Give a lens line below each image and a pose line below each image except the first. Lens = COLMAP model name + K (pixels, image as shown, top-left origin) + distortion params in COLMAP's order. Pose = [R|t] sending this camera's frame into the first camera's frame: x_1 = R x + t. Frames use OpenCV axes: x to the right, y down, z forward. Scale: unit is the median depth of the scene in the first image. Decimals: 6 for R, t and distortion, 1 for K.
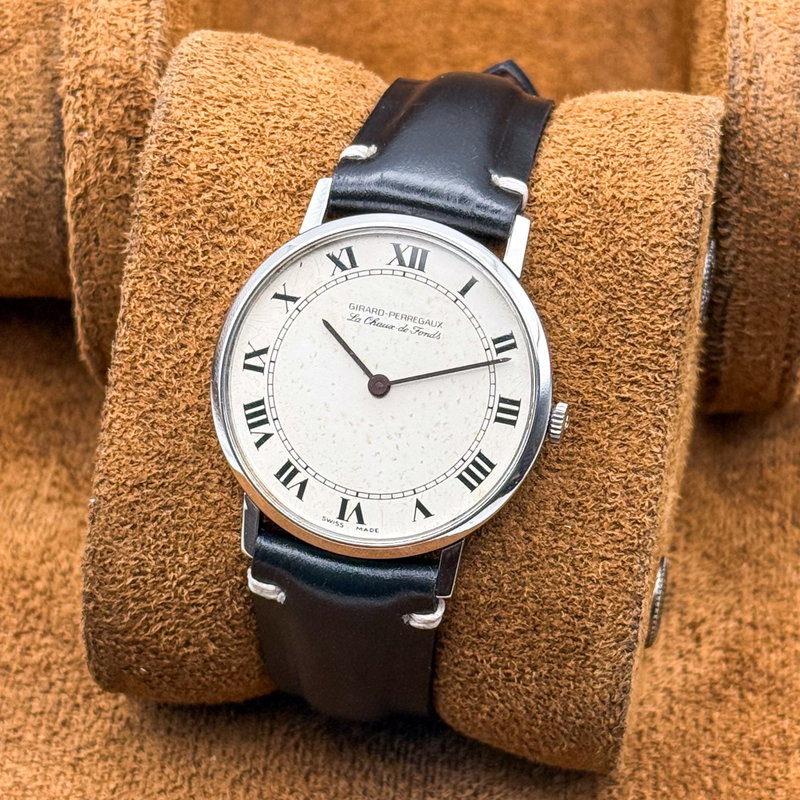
lens RADIAL K [[2582.4, 0, 413.6], [0, 2582.4, 402.9], [0, 0, 1]] dist [0.112550, 0.000000]
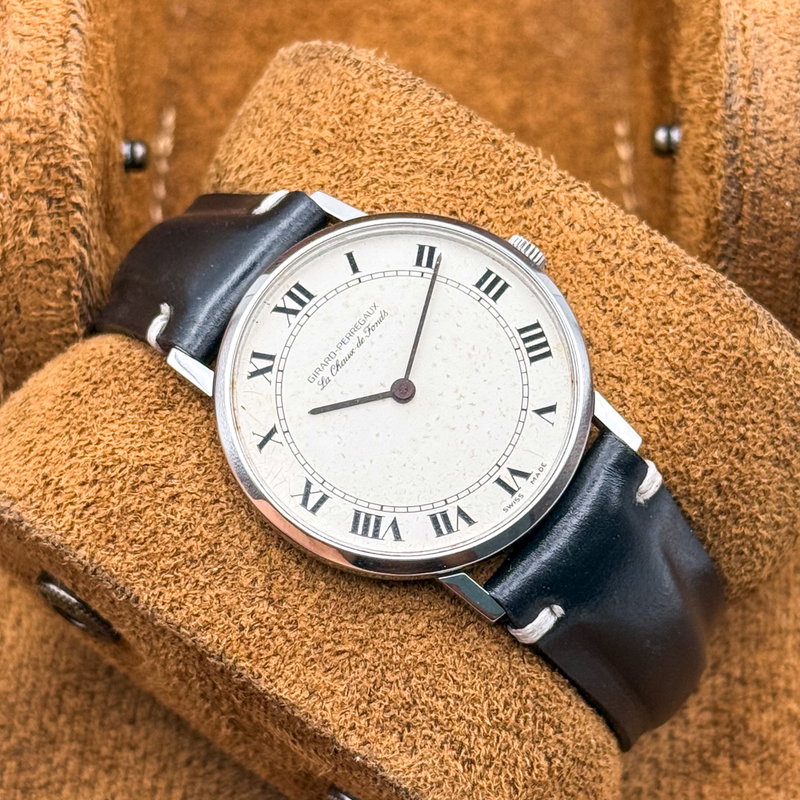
lens RADIAL K [[2582.4, 0, 396.8], [0, 2582.4, 404.7], [0, 0, 1]] dist [0.112550, 0.000000]
pose [[0.455365, -0.805268, 0.379719, -0.359434], [0.885820, 0.452551, -0.102568, 0.085890], [-0.089247, 0.383069, 0.919398, 0.161890]]
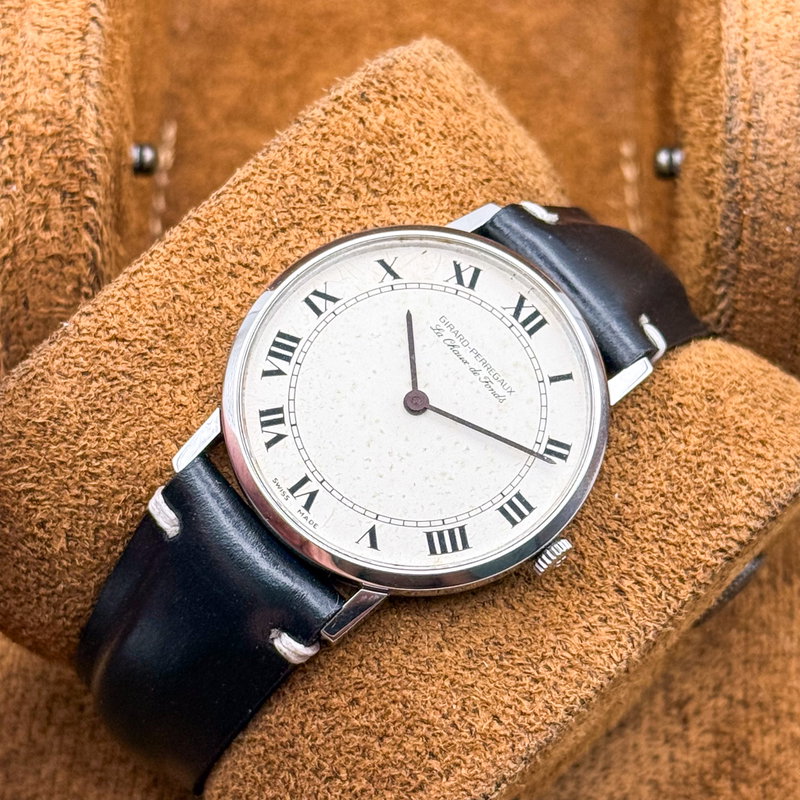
lens RADIAL K [[2582.4, 0, 427.3], [0, 2582.4, 441.2], [0, 0, 1]] dist [0.112550, 0.000000]
pose [[0.790363, 0.612518, -0.012189, 0.008594], [-0.594062, 0.761382, -0.259594, 0.229021], [-0.149725, 0.212414, 0.965641, 0.140954]]
